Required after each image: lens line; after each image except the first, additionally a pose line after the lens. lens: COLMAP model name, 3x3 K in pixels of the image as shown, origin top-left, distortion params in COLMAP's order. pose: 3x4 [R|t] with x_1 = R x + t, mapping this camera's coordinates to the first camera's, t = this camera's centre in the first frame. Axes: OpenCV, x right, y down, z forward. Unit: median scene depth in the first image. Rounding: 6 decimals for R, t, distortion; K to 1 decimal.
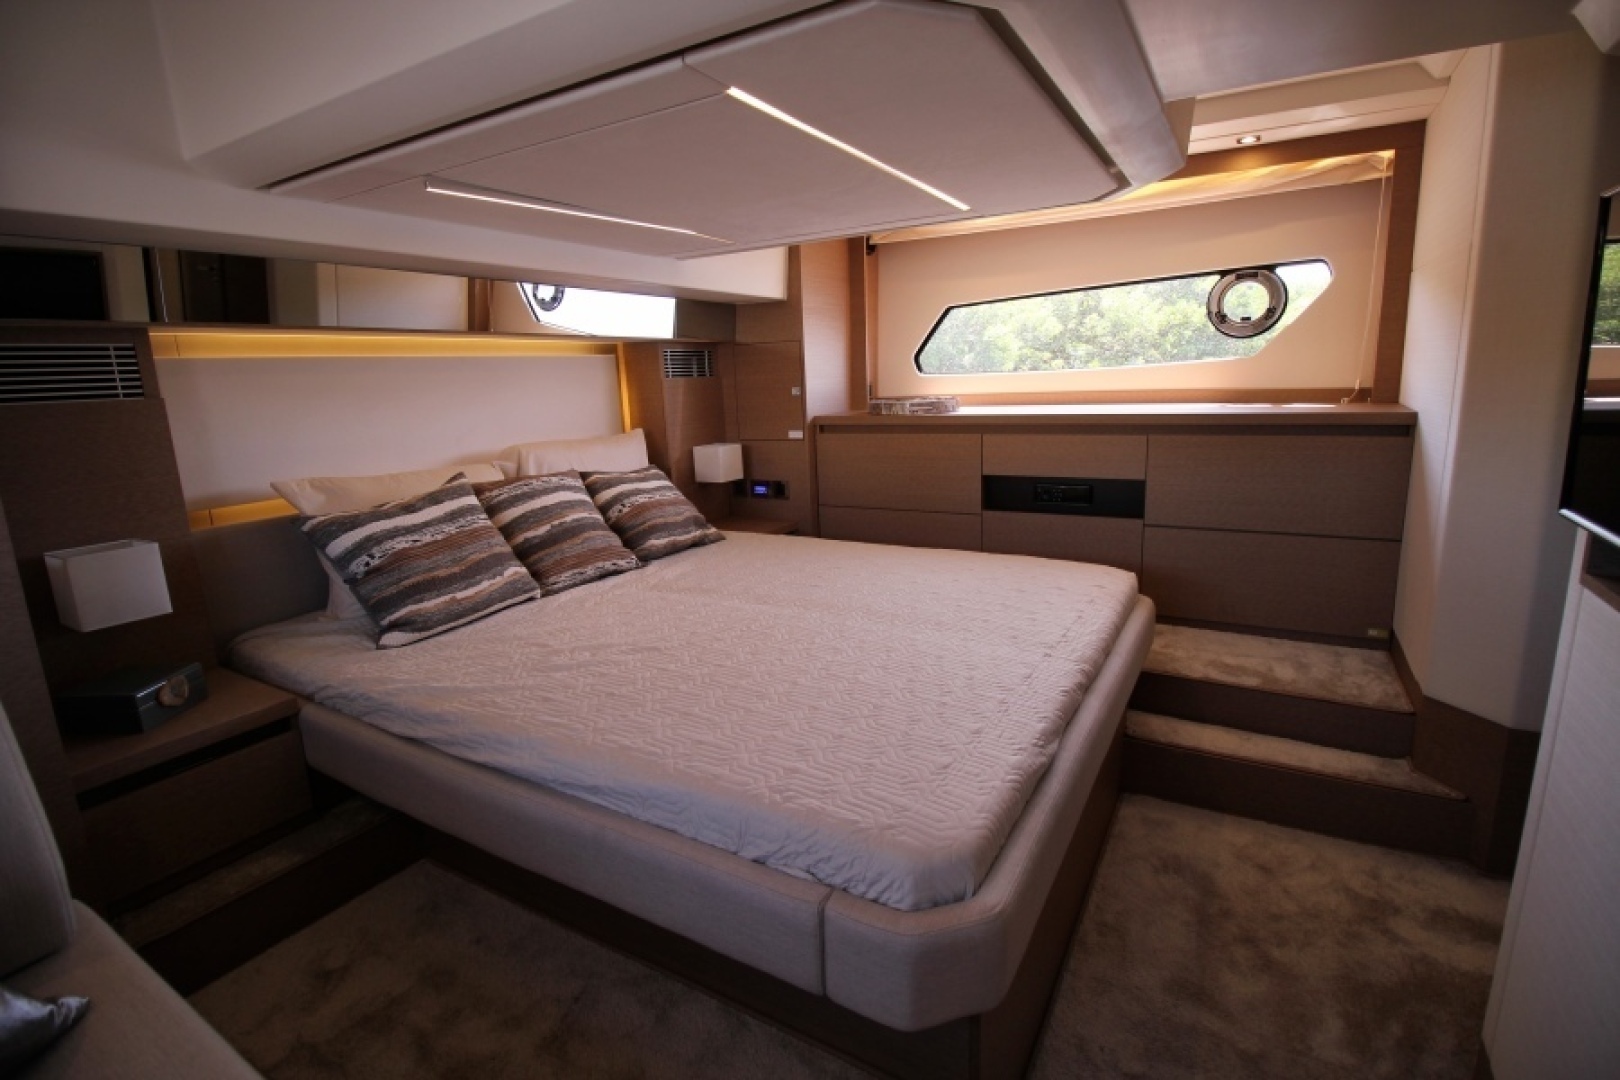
lens RADIAL K [[757.4, 0, 819.9], [0, 757.4, 531.1], [0, 0, 1]] dist [0.001624, -0.016066]
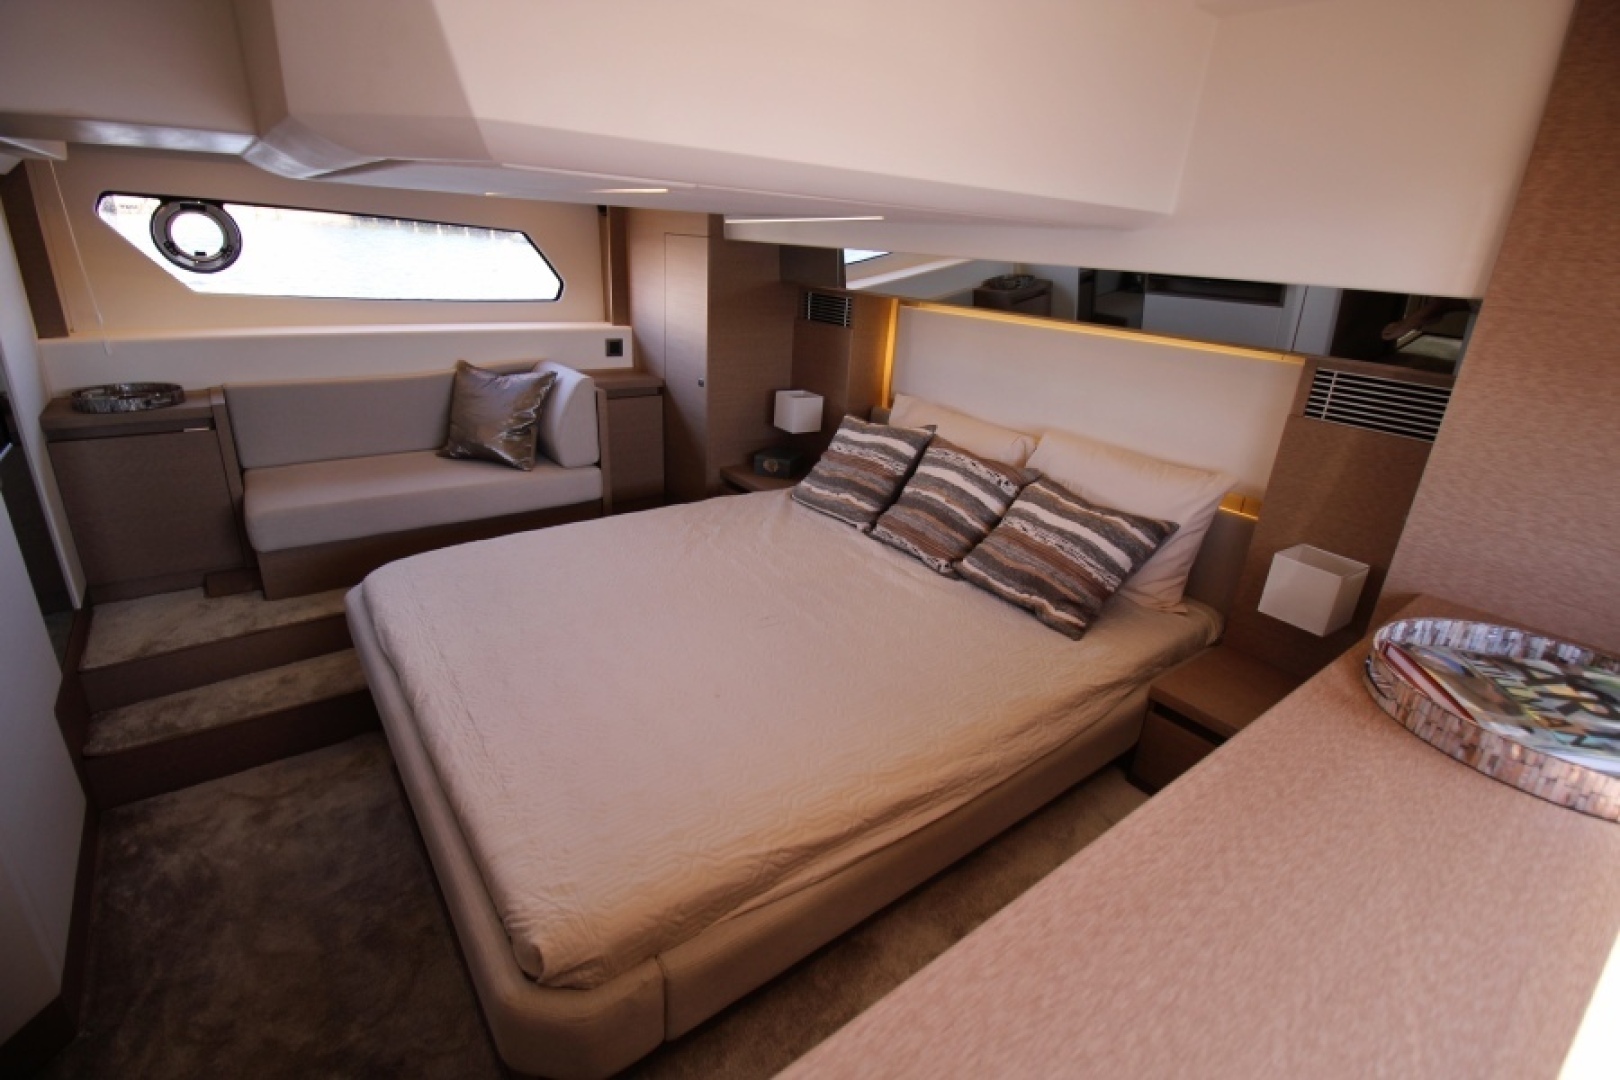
lens RADIAL K [[757.4, 0, 819.9], [0, 757.4, 531.1], [0, 0, 1]] dist [0.001624, -0.016066]
pose [[-0.383036, 0.346806, -0.856159, 0.673166], [-0.232638, 0.860755, 0.452747, -0.428751], [0.893959, 0.372593, -0.249021, 1.178306]]
